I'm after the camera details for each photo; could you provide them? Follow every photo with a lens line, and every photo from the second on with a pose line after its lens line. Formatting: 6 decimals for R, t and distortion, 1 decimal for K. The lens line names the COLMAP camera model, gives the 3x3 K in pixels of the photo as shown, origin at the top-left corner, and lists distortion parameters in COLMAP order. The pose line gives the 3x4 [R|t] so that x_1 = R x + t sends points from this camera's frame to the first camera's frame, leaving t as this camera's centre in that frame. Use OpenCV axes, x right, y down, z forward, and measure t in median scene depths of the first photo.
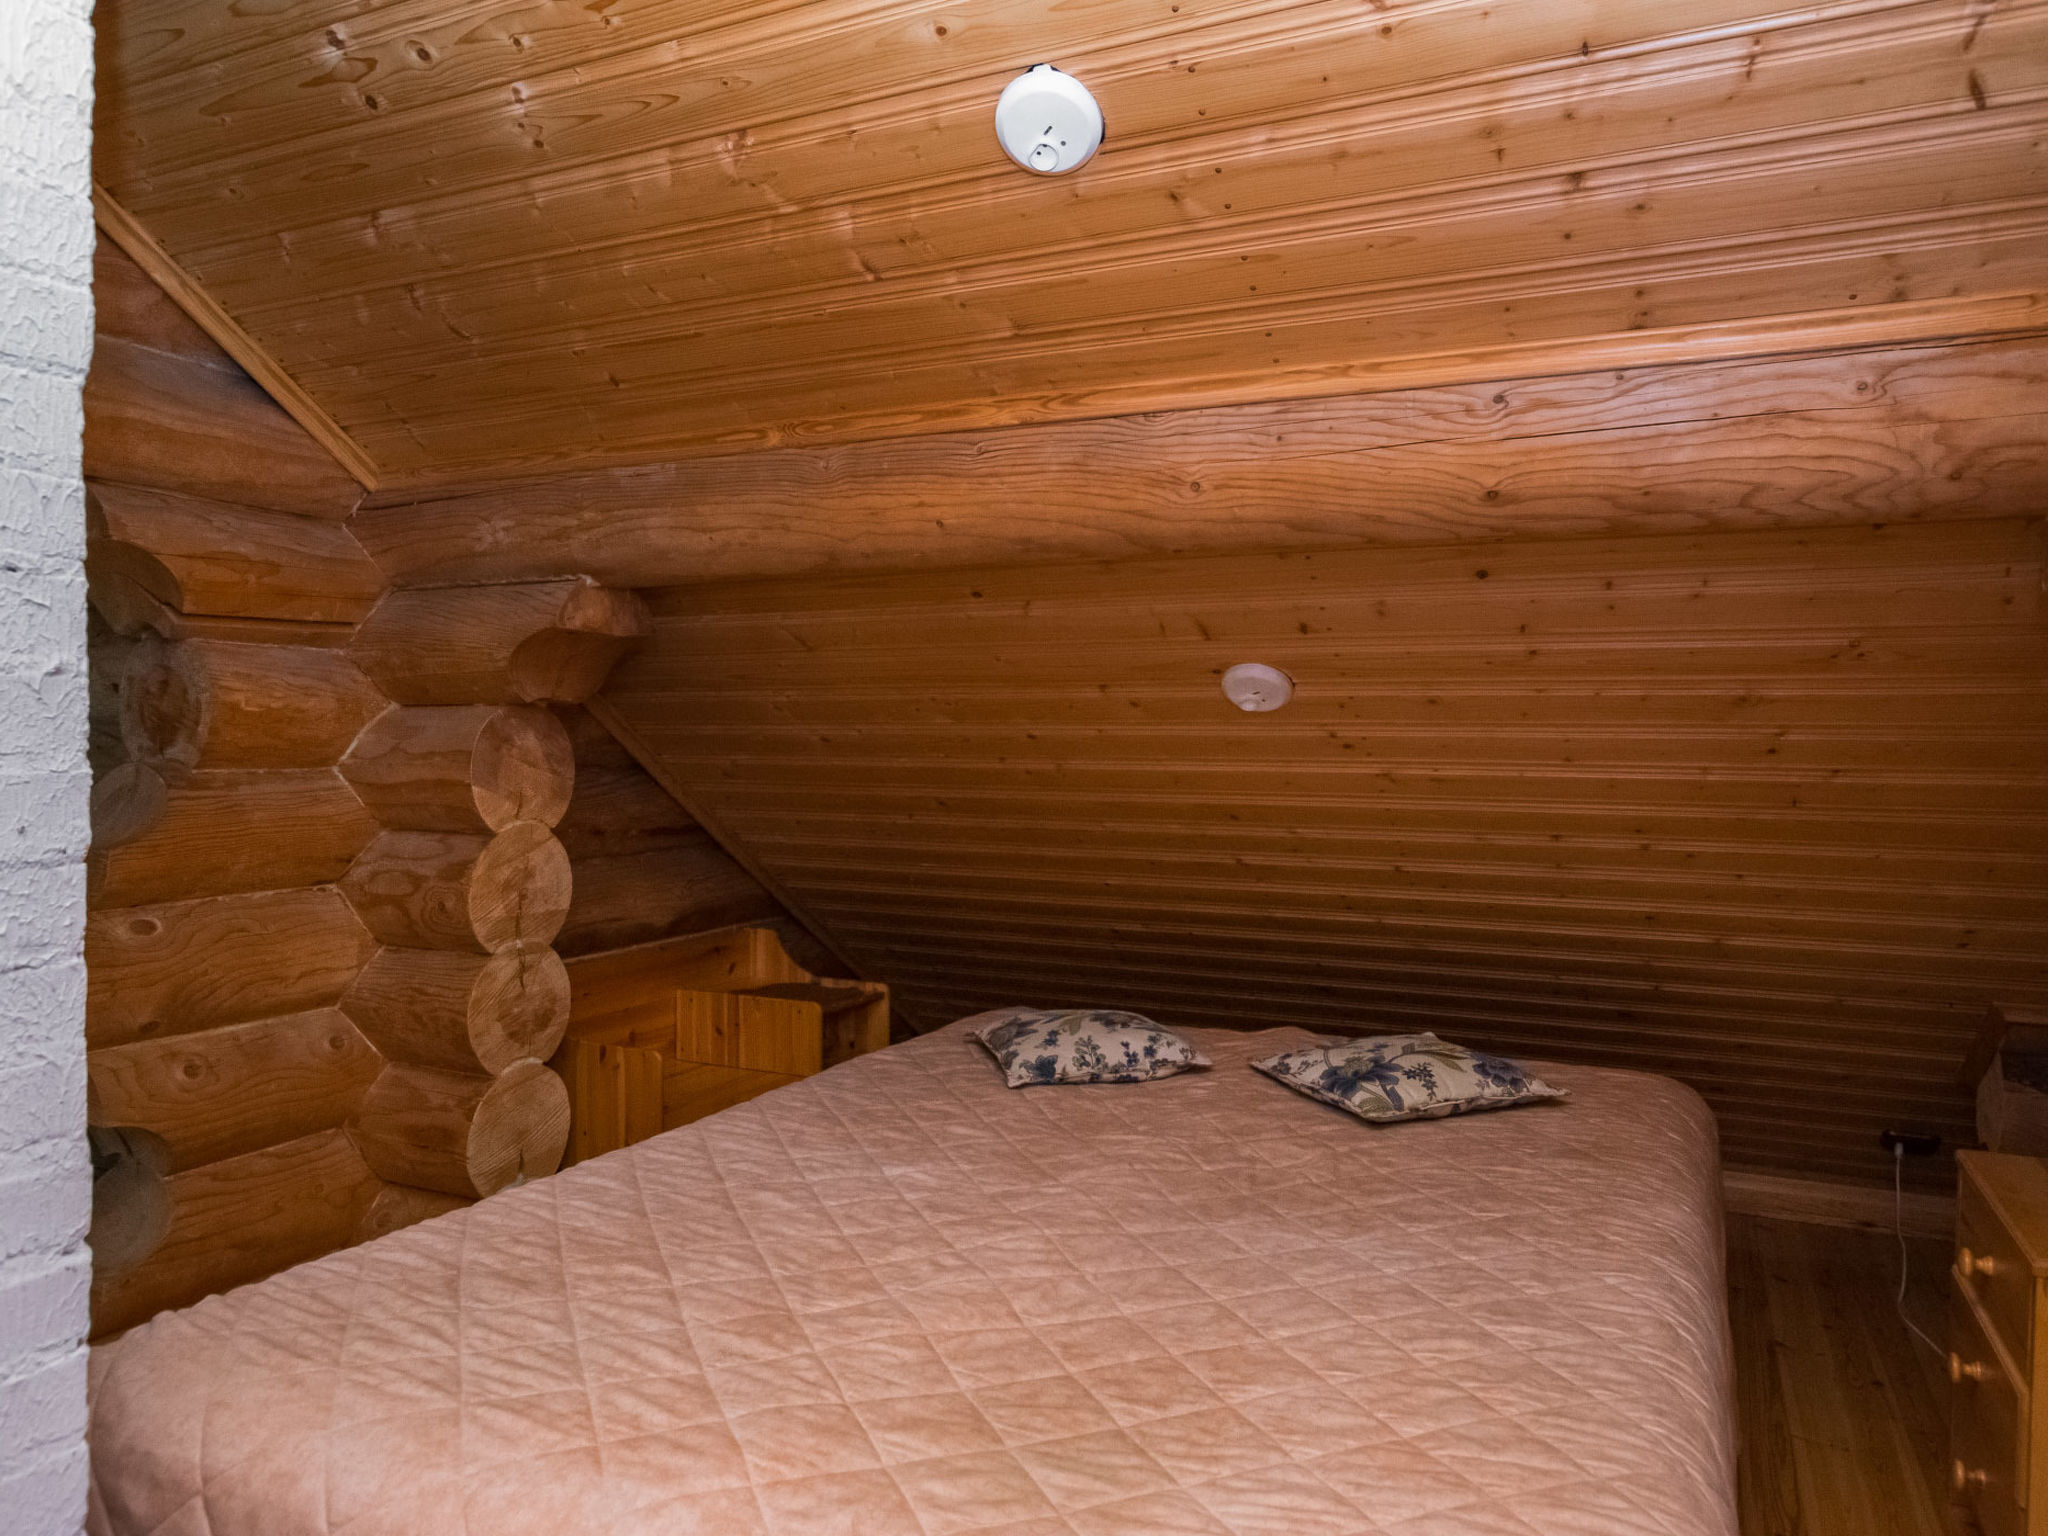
lens RADIAL K [[1408.0, 0, 1022.4], [0, 1408.0, 767.1], [0, 0, 1]] dist [-0.001354, 0.000243]
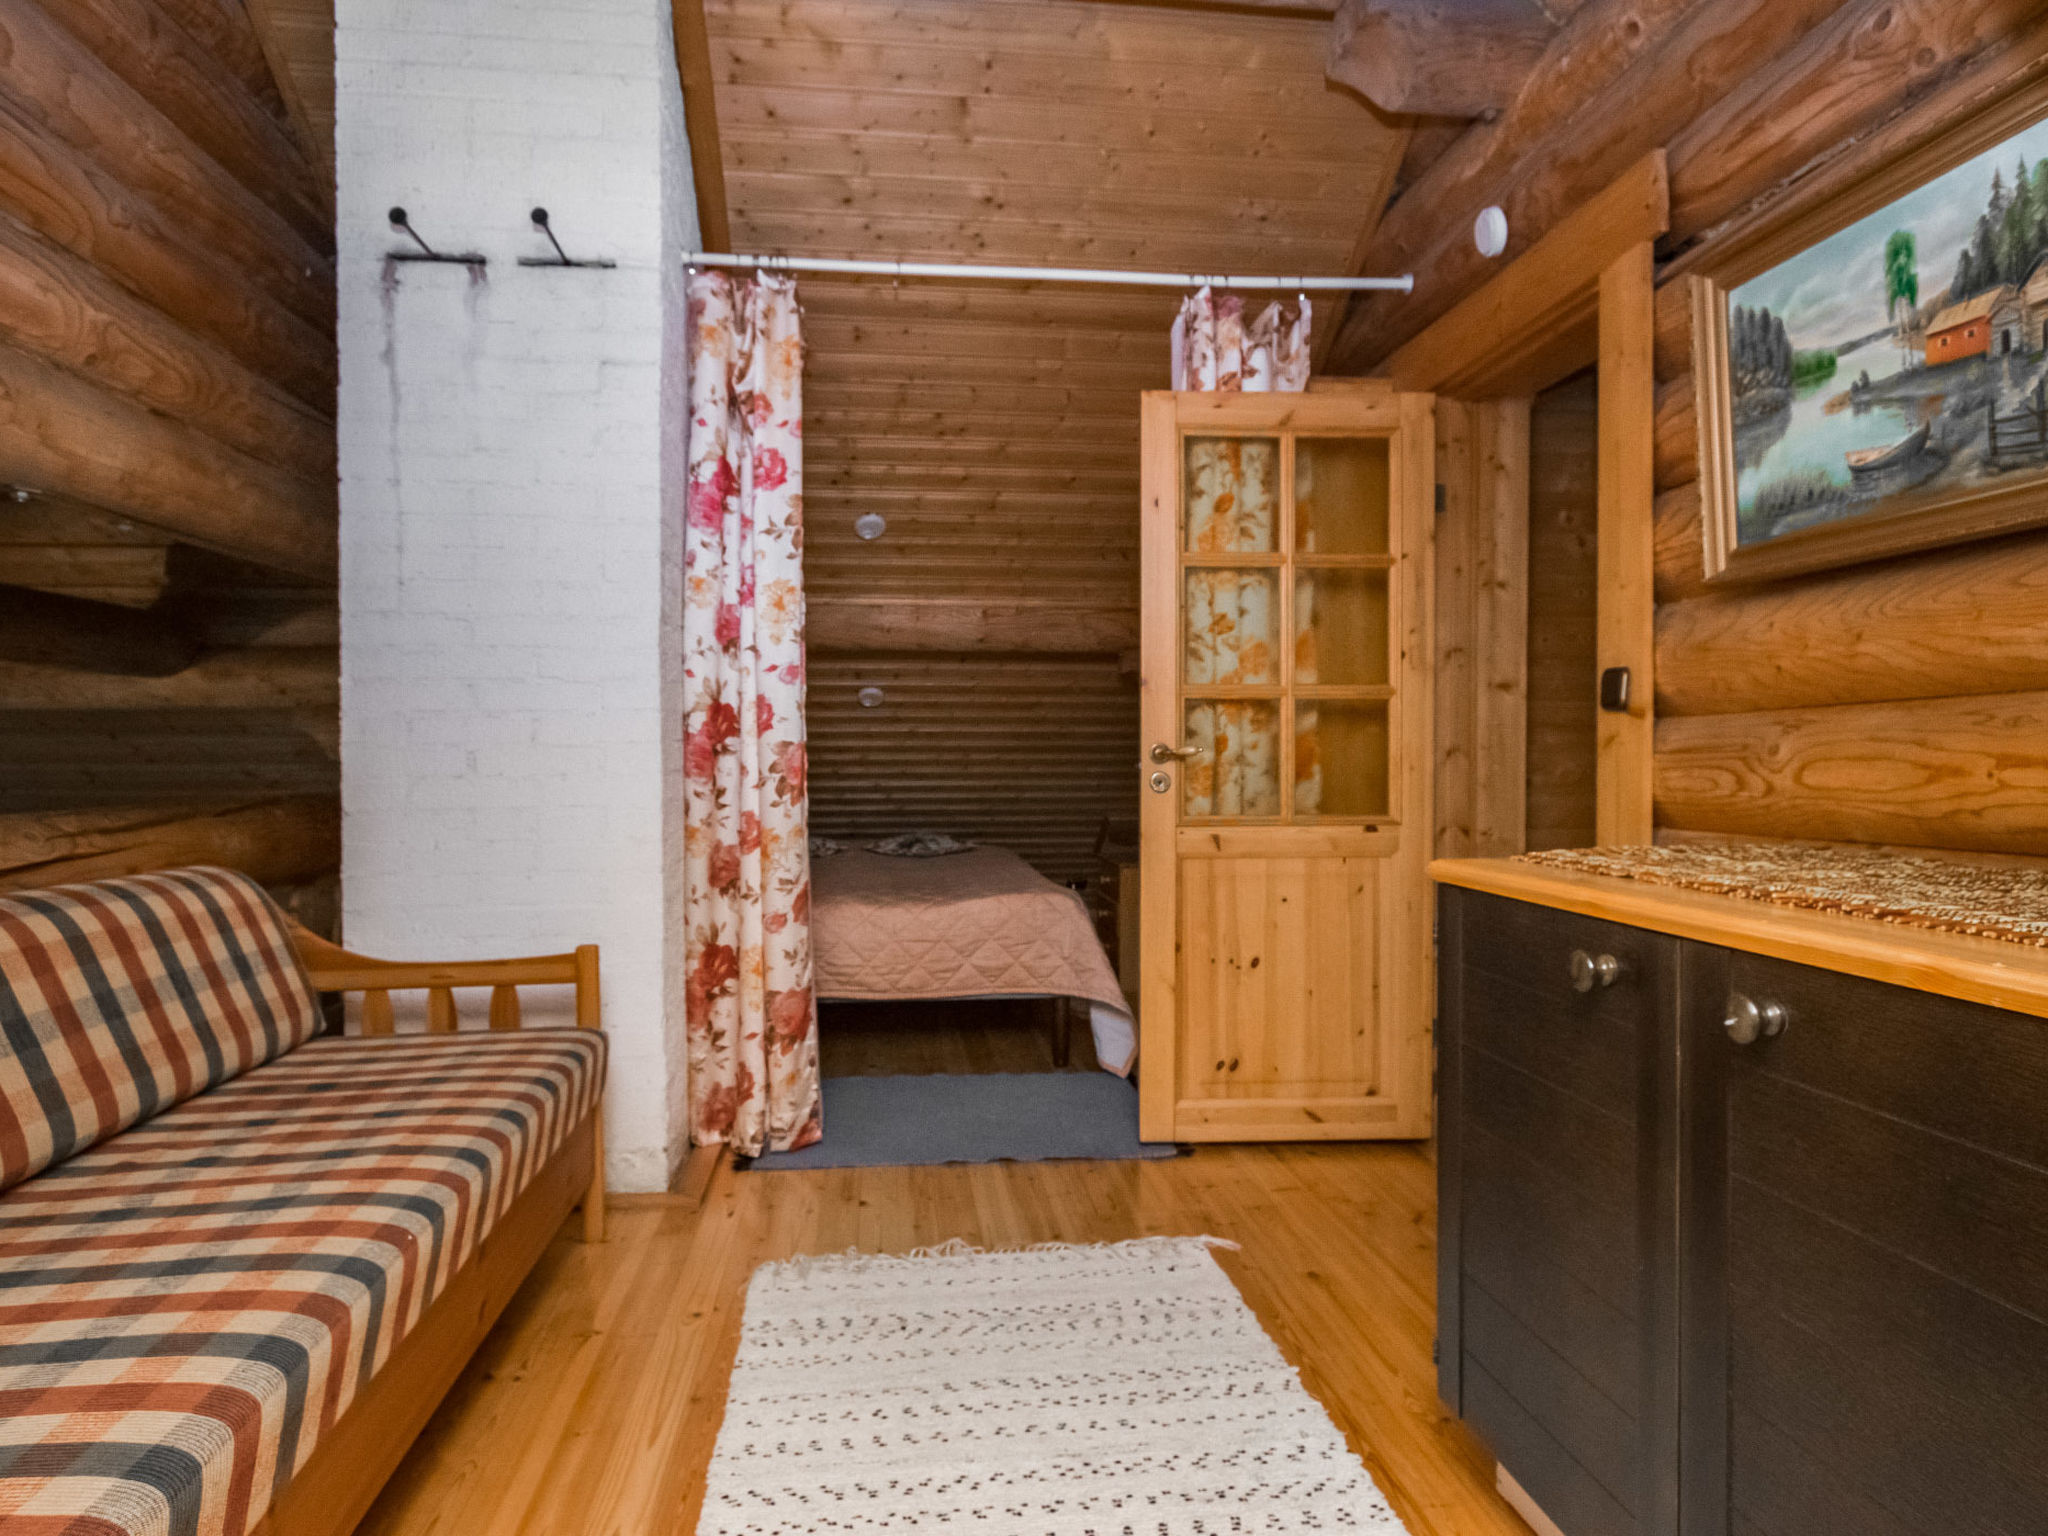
lens RADIAL K [[1237.2, 0, 1025.3], [0, 1237.2, 760.3], [0, 0, 1]] dist [0.024153, -0.001489]
pose [[0.851846, -0.016072, 0.523546, -0.787968], [0.011534, 0.999862, 0.011926, 0.036359], [-0.523665, -0.004120, 0.851914, -1.087775]]
